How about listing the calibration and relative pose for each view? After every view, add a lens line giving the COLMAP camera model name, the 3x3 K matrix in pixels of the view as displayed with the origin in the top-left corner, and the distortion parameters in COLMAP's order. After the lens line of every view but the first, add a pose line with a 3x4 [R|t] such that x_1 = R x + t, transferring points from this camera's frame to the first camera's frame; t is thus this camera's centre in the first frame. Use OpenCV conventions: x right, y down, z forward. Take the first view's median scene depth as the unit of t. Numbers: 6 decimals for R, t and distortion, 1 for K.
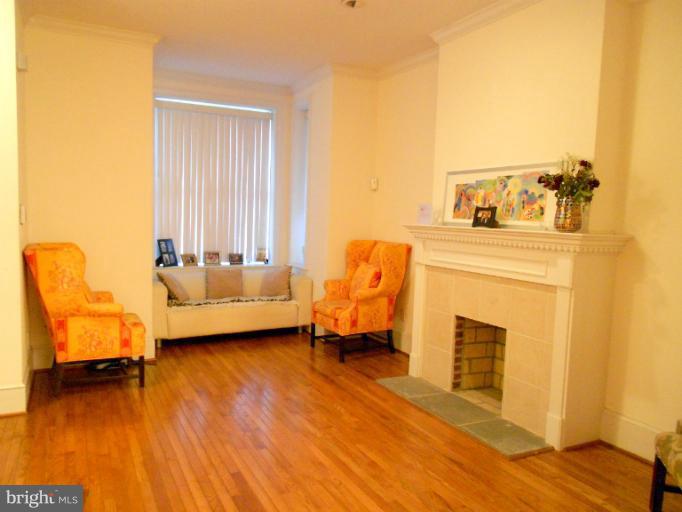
lens RADIAL K [[531.0, 0, 339.7], [0, 531.0, 267.6], [0, 0, 1]] dist [0.010814, 0.006224]
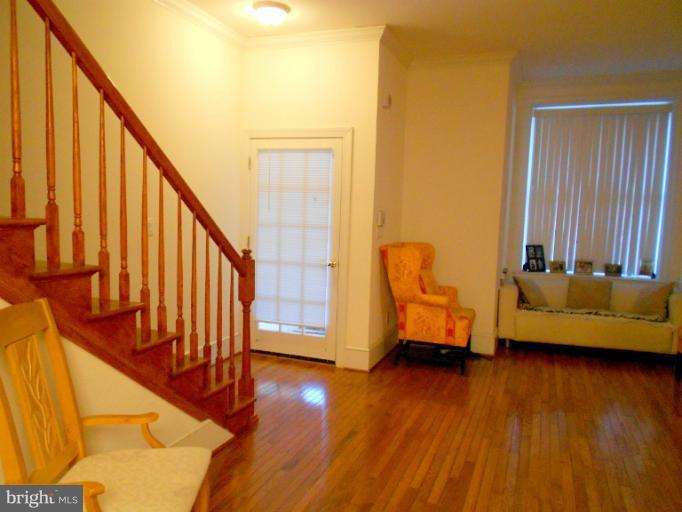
lens RADIAL K [[531.0, 0, 339.7], [0, 531.0, 267.6], [0, 0, 1]] dist [0.010814, 0.006224]
pose [[0.683695, 0.070263, -0.726377, 0.175247], [-0.082647, 0.996405, 0.018592, 0.001774], [0.725073, 0.047322, 0.687045, 0.032996]]
